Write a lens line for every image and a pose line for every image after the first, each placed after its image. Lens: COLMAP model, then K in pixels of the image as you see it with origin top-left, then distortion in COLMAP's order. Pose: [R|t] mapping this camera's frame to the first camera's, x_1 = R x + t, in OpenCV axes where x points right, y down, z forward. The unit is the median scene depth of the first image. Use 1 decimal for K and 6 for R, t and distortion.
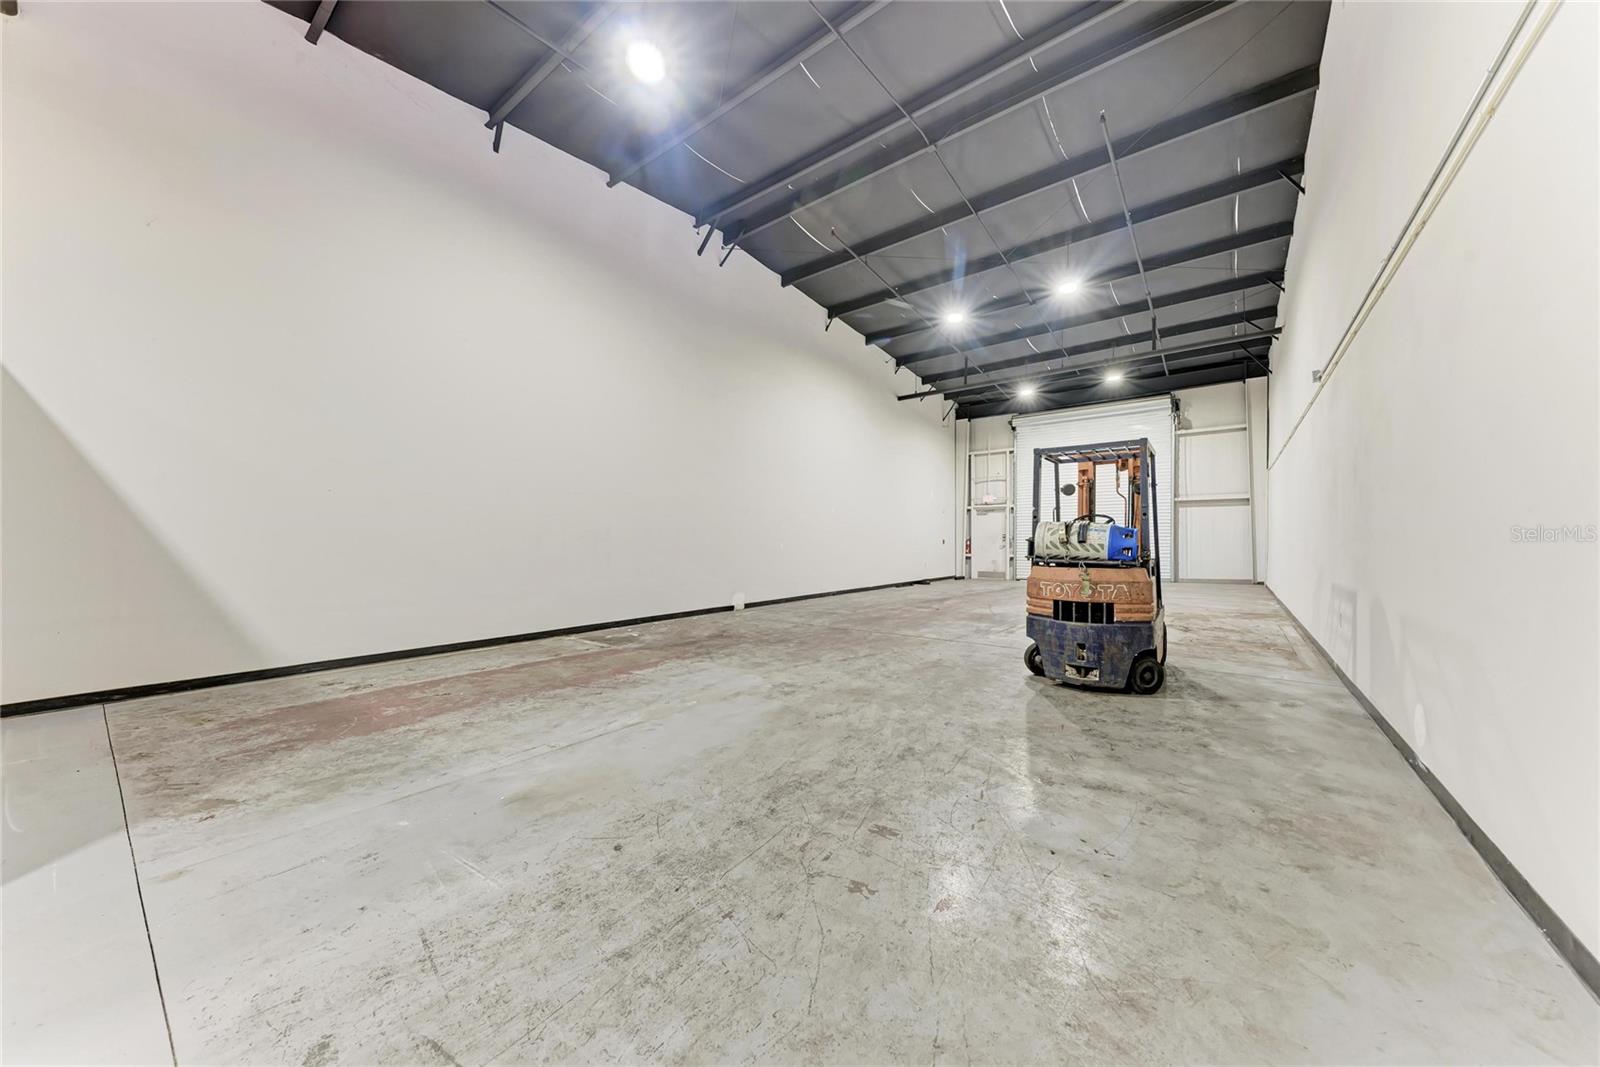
lens RADIAL K [[550.4, 0, 800.6], [0, 550.4, 539.8], [0, 0, 1]] dist [0.011141, -0.002203]
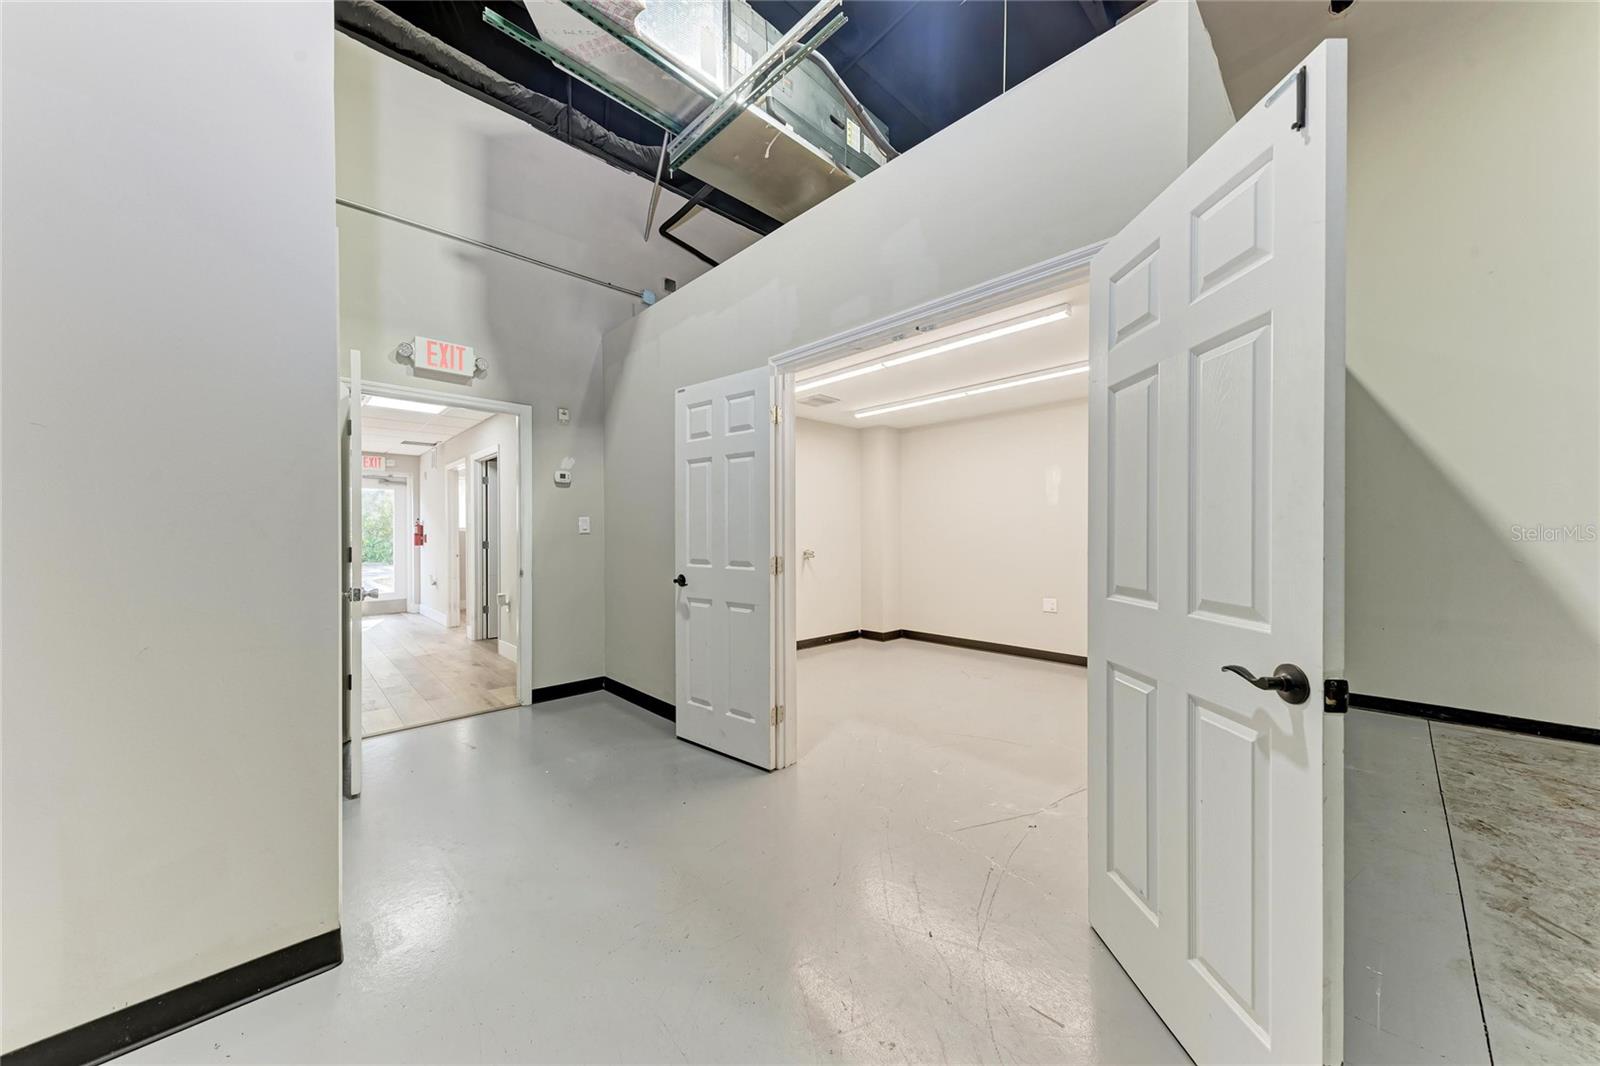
lens RADIAL K [[550.4, 0, 809.4], [0, 550.4, 533.4], [0, 0, 1]] dist [0.011141, -0.002203]
pose [[-0.157271, 0.001794, -0.987554, -0.262870], [0.004402, 0.999990, 0.001116, -0.001667], [0.987546, -0.004171, -0.157278, 0.199560]]
